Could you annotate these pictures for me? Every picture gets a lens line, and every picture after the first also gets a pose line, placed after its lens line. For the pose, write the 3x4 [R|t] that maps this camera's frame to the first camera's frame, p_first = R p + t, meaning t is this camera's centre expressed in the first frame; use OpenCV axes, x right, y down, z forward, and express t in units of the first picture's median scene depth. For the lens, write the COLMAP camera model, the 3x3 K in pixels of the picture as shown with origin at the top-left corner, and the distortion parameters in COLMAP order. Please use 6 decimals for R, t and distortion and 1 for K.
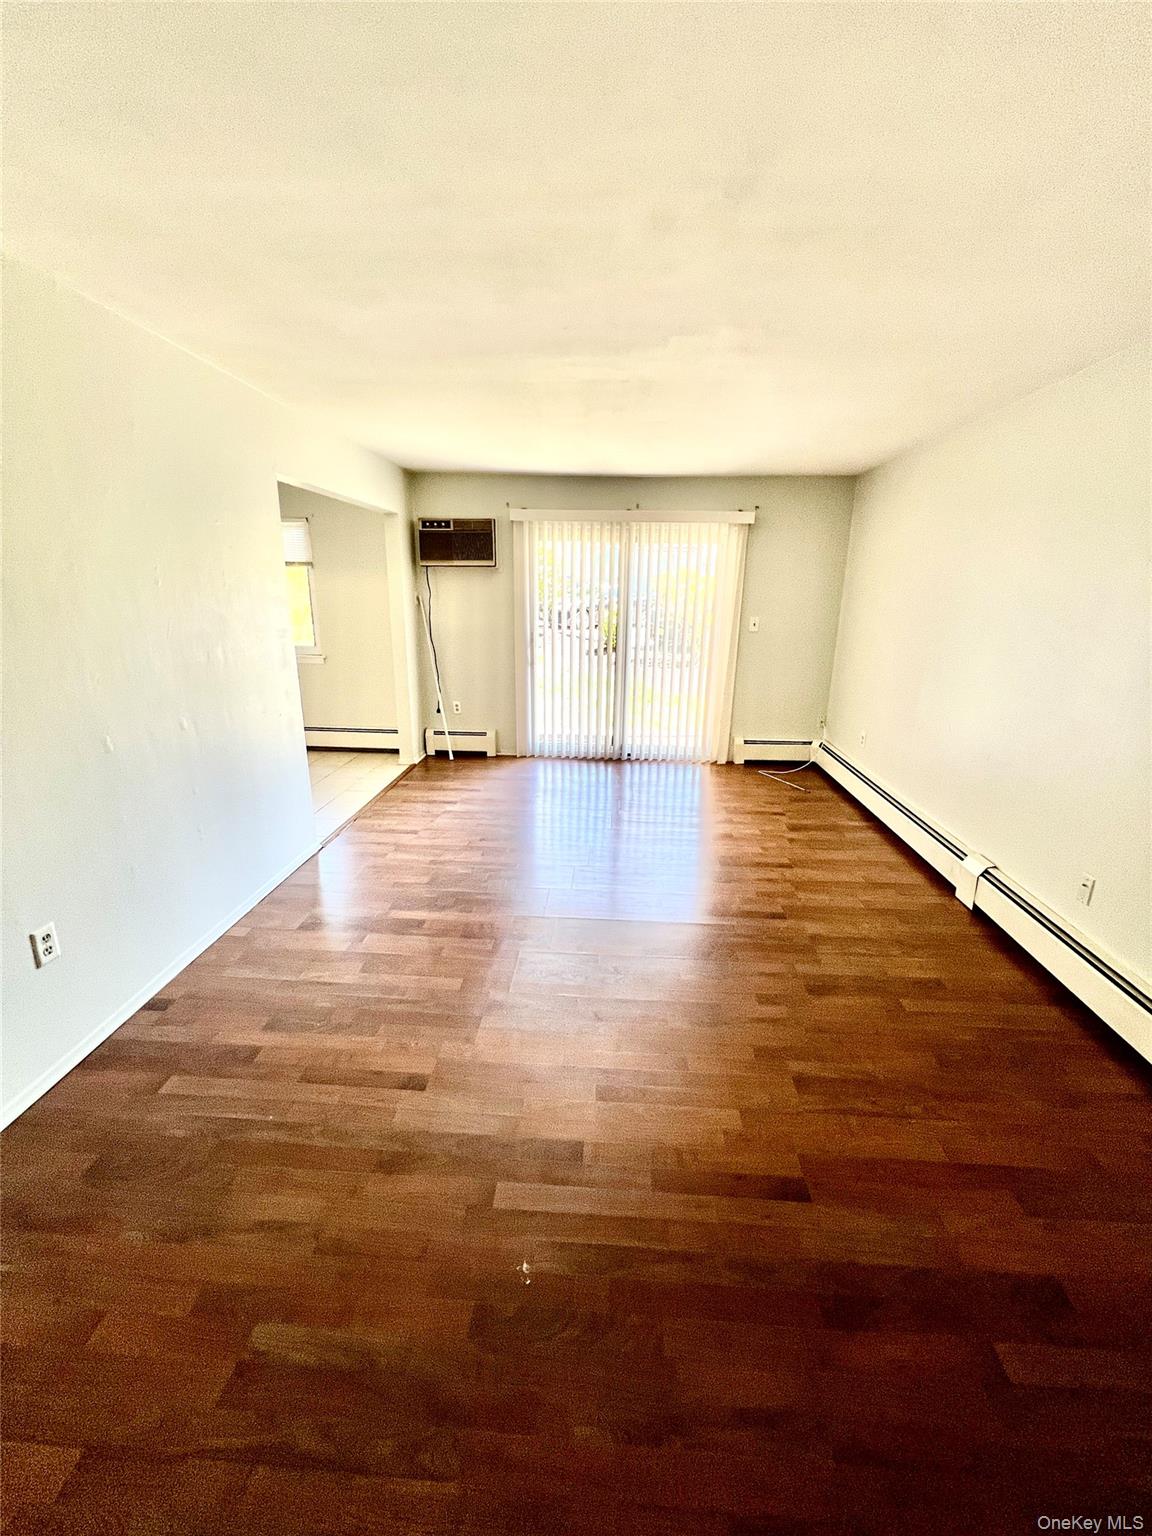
lens RADIAL K [[590.4, 0, 576.0], [0, 590.4, 768.0], [0, 0, 1]] dist [-0.016314, -0.000074]
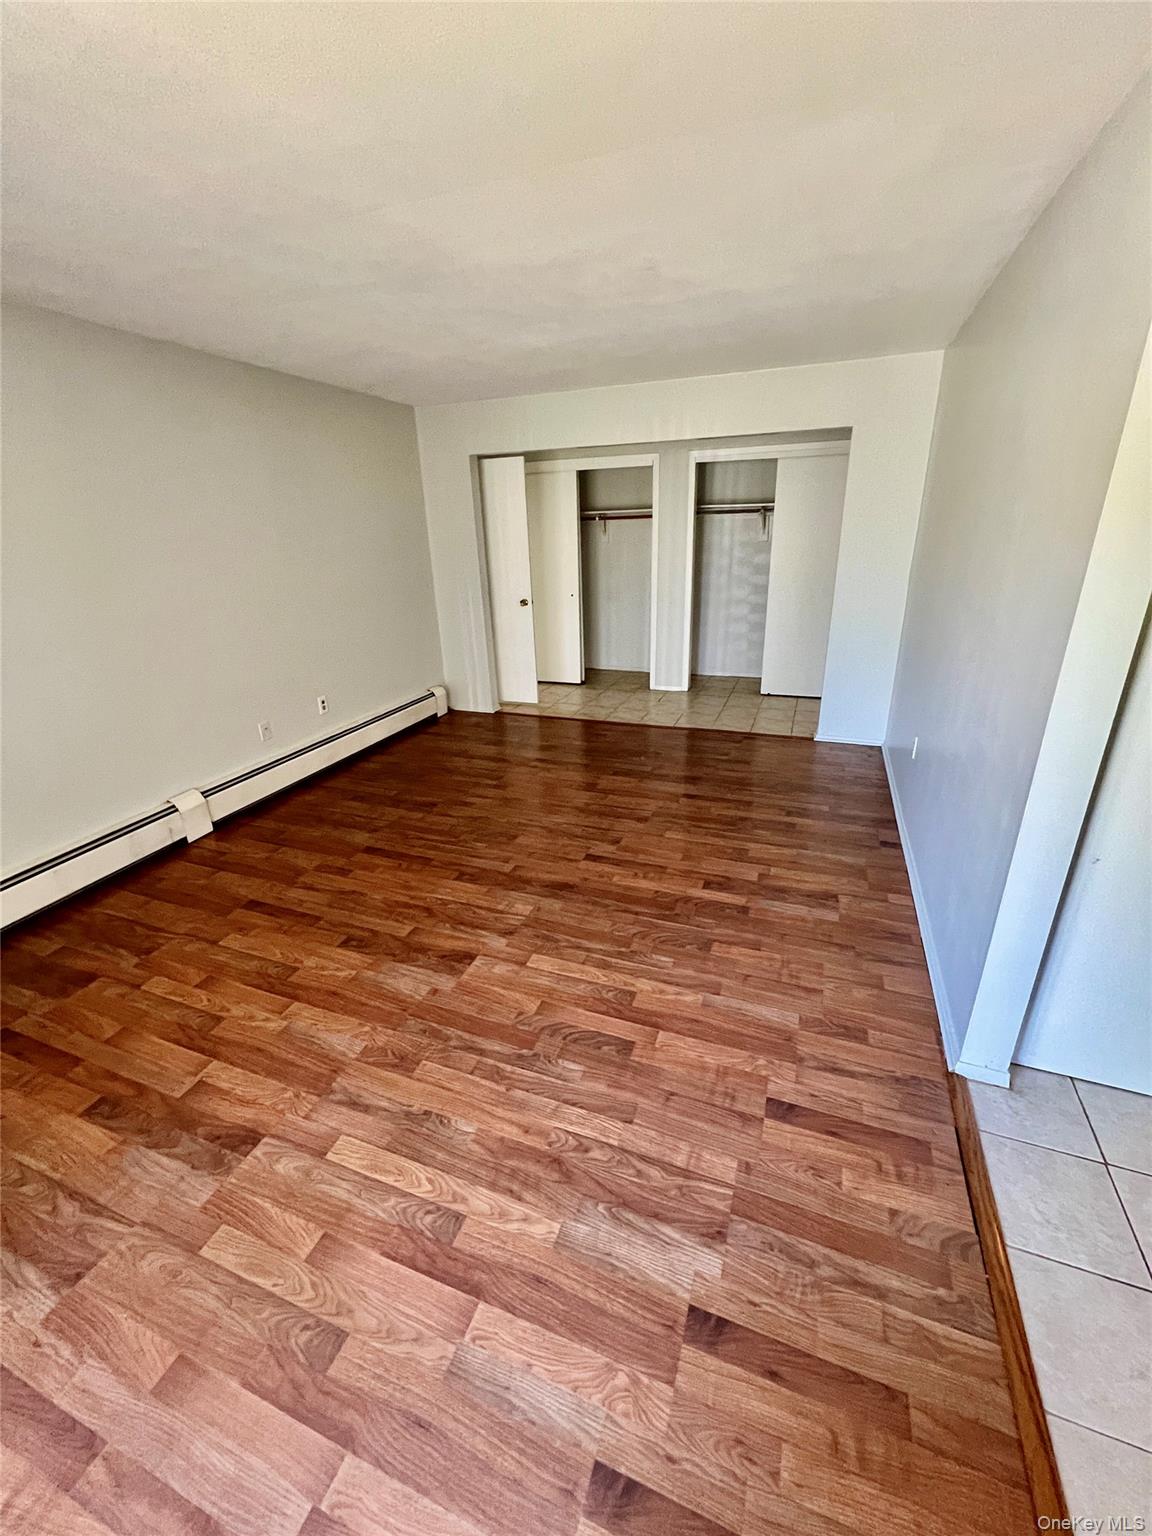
lens RADIAL K [[608.4, 0, 578.8], [0, 608.4, 764.7], [0, 0, 1]] dist [-0.009752, -0.000036]
pose [[-0.954264, -0.096666, 0.282908, -0.413936], [0.101444, 0.785449, 0.610557, -0.663273], [-0.281230, 0.611331, -0.739719, 2.131124]]
